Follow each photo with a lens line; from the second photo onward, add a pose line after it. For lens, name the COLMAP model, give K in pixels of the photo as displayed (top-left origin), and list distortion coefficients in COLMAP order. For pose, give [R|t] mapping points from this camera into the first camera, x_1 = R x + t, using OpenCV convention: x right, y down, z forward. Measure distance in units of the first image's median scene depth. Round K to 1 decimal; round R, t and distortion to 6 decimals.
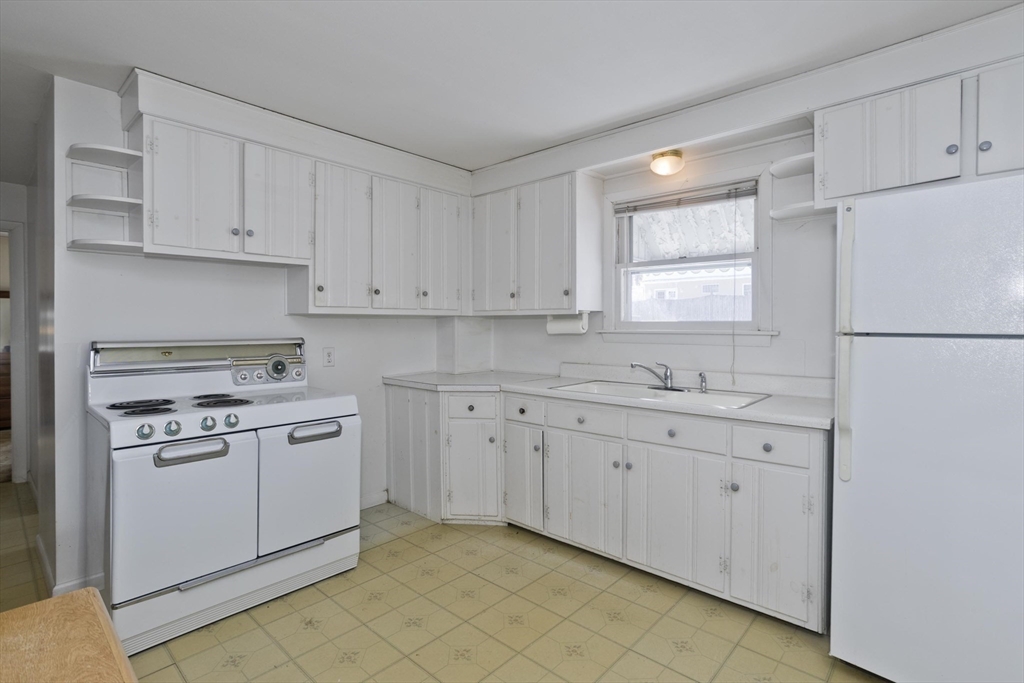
lens RADIAL K [[505.7, 0, 518.4], [0, 505.7, 330.3], [0, 0, 1]] dist [-0.037703, 0.021793]
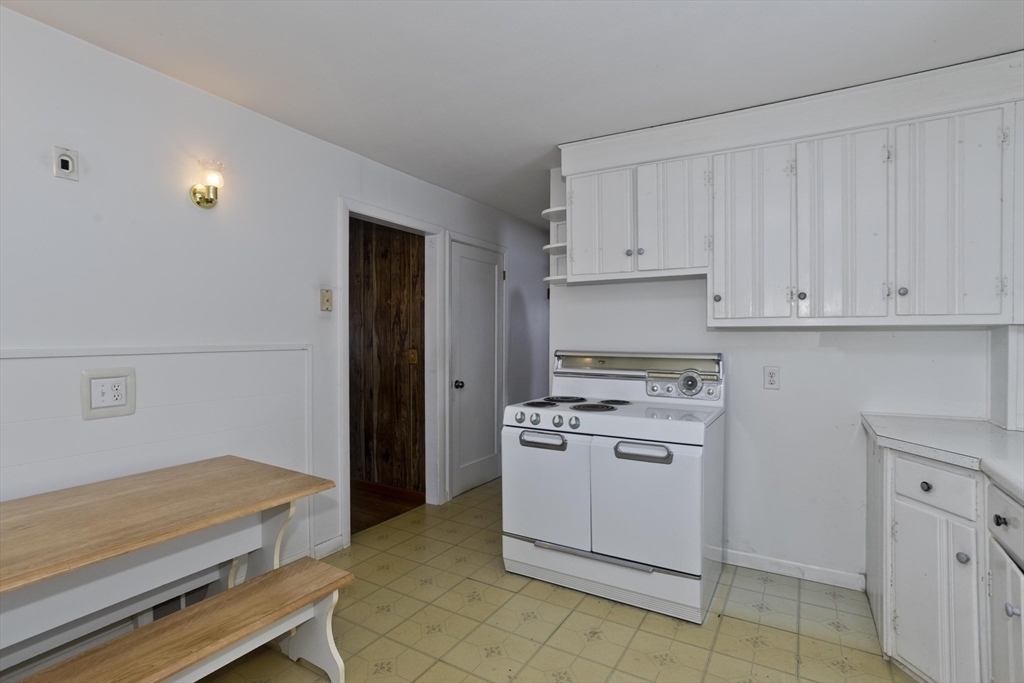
lens RADIAL K [[505.7, 0, 523.1], [0, 505.7, 346.3], [0, 0, 1]] dist [-0.037703, 0.021793]
pose [[0.206251, 0.020541, -0.978284, 0.440519], [-0.015612, 0.999721, 0.017700, -0.010438], [0.978375, 0.011622, 0.206514, 0.528748]]
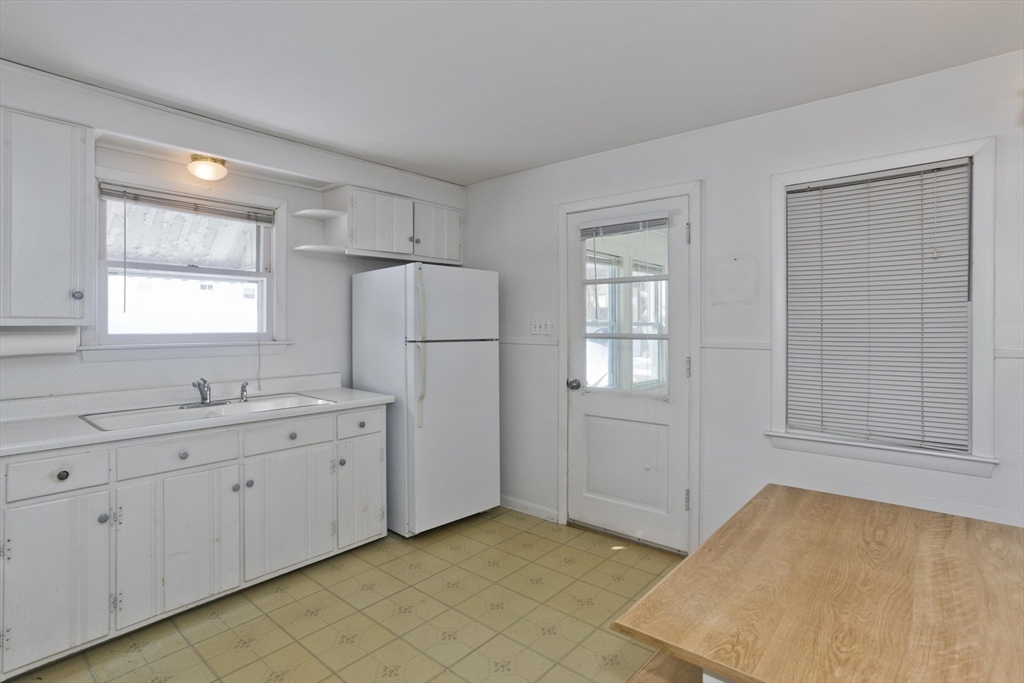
lens RADIAL K [[505.7, 0, 519.9], [0, 505.7, 326.8], [0, 0, 1]] dist [-0.037703, 0.021793]
pose [[-0.037906, -0.002589, 0.999278, -0.747124], [0.013078, 0.999910, 0.003087, -0.029282], [-0.999196, 0.013185, -0.037869, 0.496505]]
